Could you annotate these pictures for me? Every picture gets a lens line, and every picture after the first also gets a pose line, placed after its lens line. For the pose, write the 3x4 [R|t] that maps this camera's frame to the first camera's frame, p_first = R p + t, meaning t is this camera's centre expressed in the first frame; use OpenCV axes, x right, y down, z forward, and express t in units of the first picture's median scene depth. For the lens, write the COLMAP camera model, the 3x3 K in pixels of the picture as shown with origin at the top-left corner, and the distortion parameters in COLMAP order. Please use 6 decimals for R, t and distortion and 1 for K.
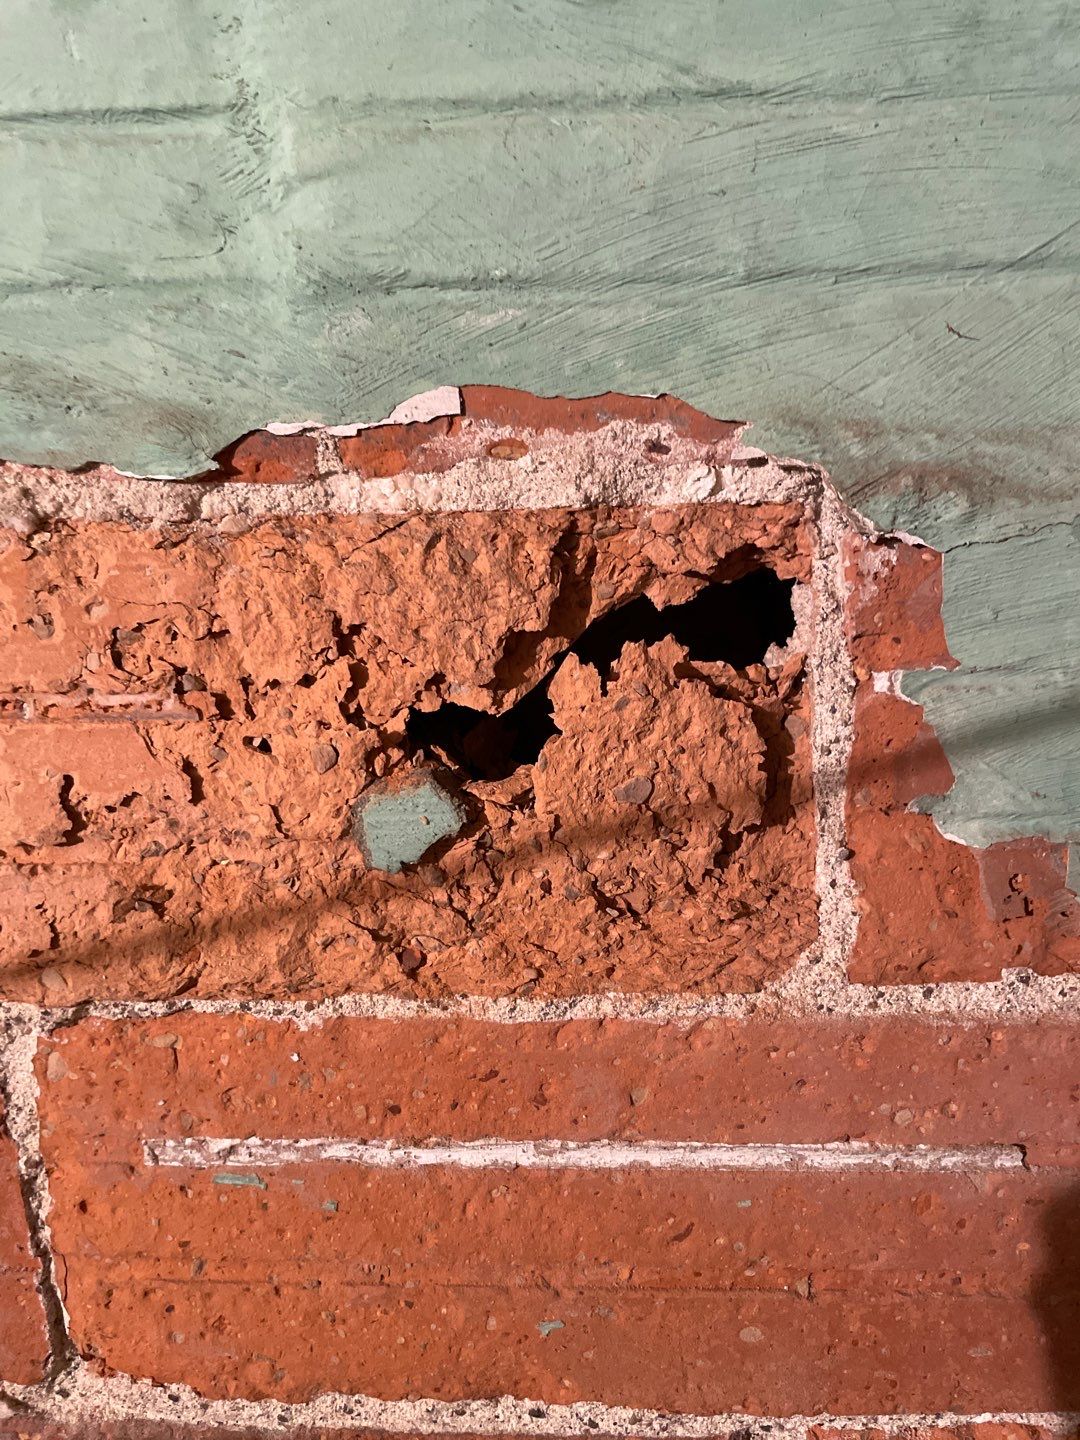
lens RADIAL K [[1142.1, 0, 546.4], [0, 1142.1, 720.6], [0, 0, 1]] dist [0.026908, -0.019876]
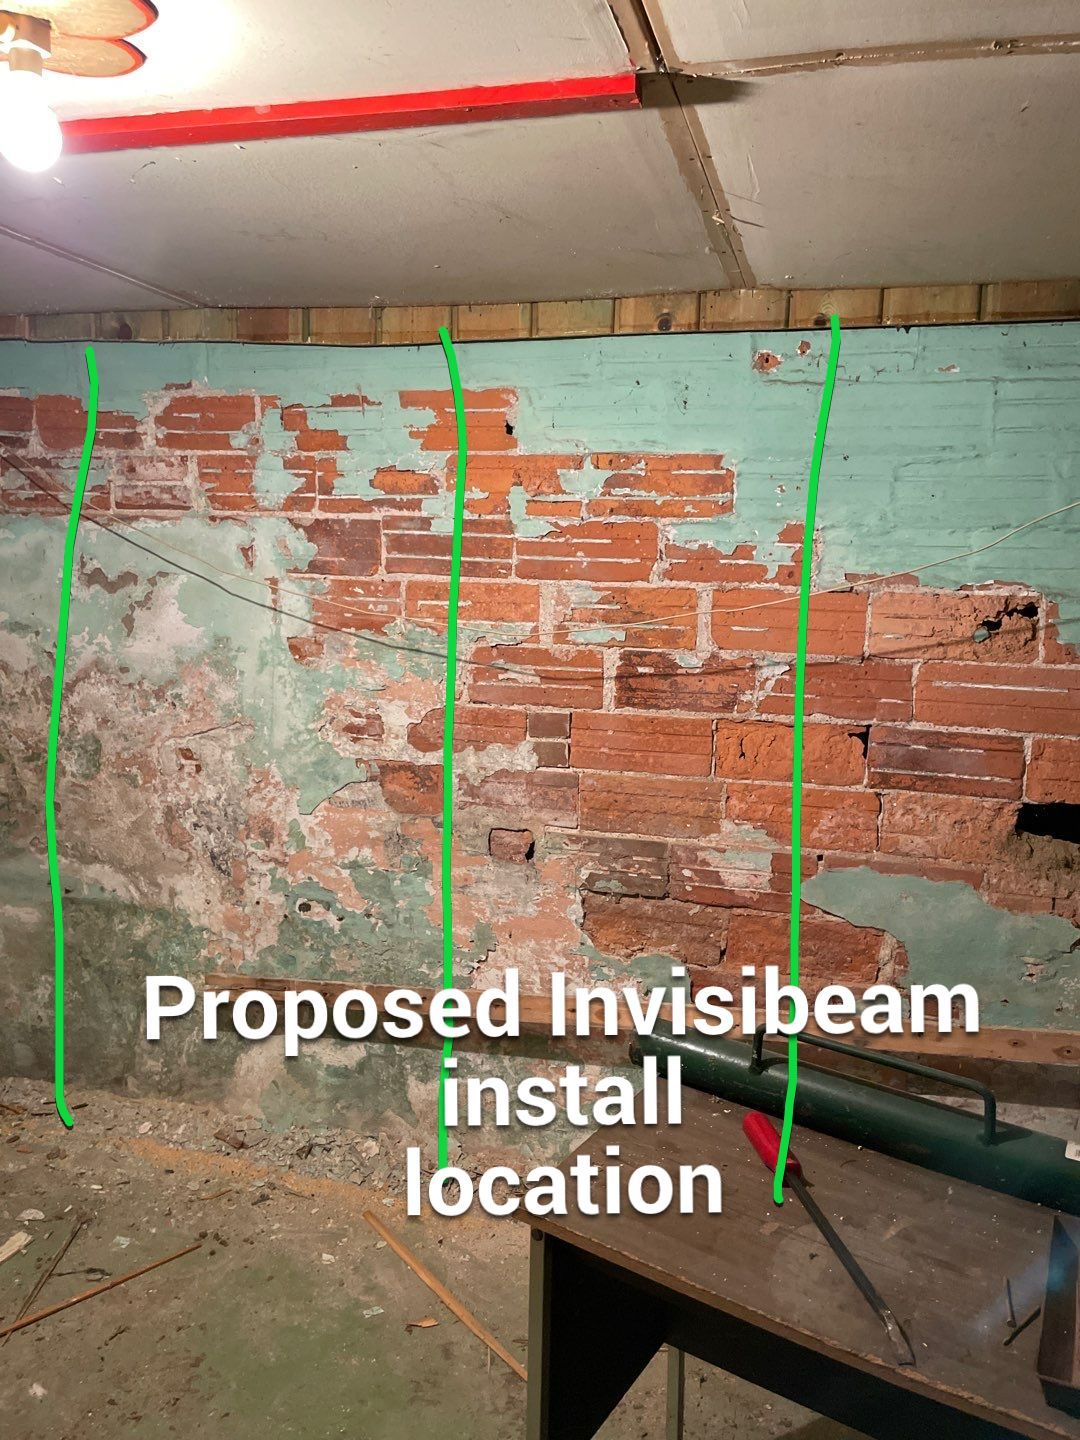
lens RADIAL K [[1093.6, 0, 550.2], [0, 1093.6, 713.3], [0, 0, 1]] dist [0.100633, -0.145547]
pose [[0.968650, 0.079776, -0.235271, -1.150558], [-0.102069, 0.991213, -0.084134, 1.552291], [0.226491, 0.105510, 0.968282, -6.900734]]
